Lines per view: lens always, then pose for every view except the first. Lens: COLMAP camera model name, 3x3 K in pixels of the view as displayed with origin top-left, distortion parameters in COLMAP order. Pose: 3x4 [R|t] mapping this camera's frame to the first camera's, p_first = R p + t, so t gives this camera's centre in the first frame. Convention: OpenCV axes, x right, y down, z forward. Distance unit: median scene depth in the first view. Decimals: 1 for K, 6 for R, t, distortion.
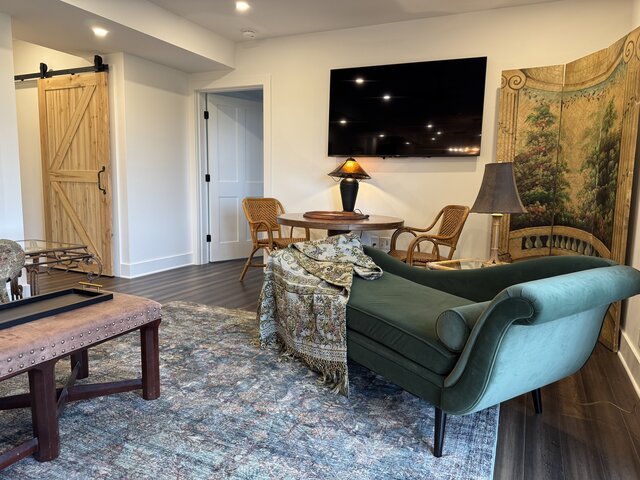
lens RADIAL K [[453.9, 0, 316.3], [0, 453.9, 241.0], [0, 0, 1]] dist [0.037097, -0.005965]
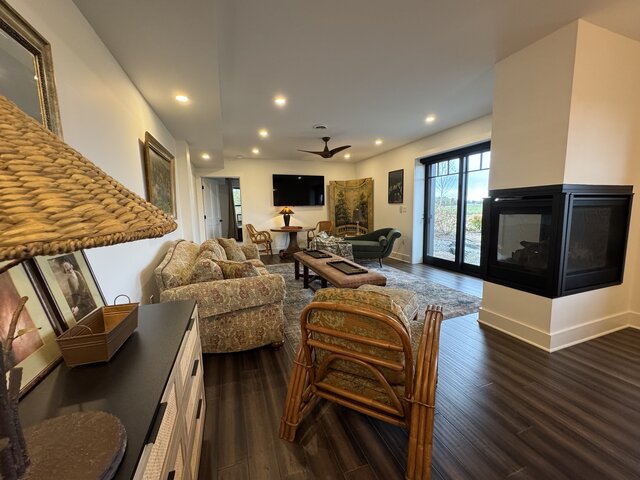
lens RADIAL K [[256.1, 0, 321.8], [0, 256.1, 238.3], [0, 0, 1]] dist [-0.002693, -0.000282]
pose [[0.704419, -0.117727, 0.699953, -0.884564], [0.128439, 0.991011, 0.037422, -0.024455], [-0.698067, 0.063541, 0.713208, -0.245692]]
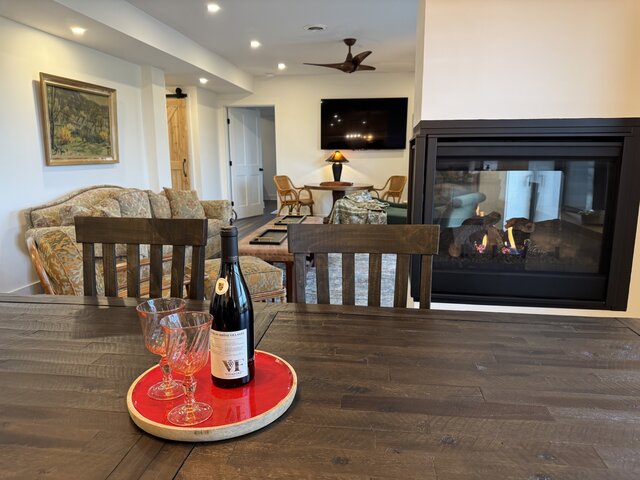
lens RADIAL K [[453.9, 0, 319.7], [0, 453.9, 243.2], [0, 0, 1]] dist [0.037097, -0.005965]
pose [[0.954593, -0.079688, 0.287059, -0.524848], [0.061736, 0.995559, 0.071070, 0.044223], [-0.291448, -0.050121, 0.955273, -0.680525]]
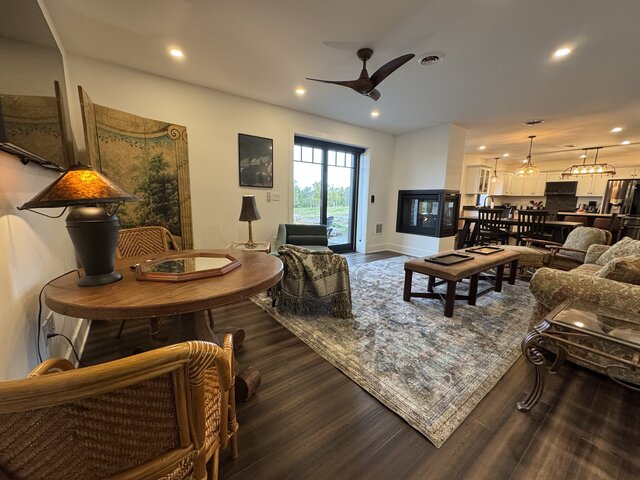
lens RADIAL K [[256.1, 0, 323.8], [0, 256.1, 236.4], [0, 0, 1]] dist [-0.002693, -0.000282]
pose [[-0.873902, -0.108546, 0.473827, -0.279344], [0.025827, 0.963005, 0.268241, -0.174955], [-0.485415, 0.246654, -0.838769, 1.109701]]
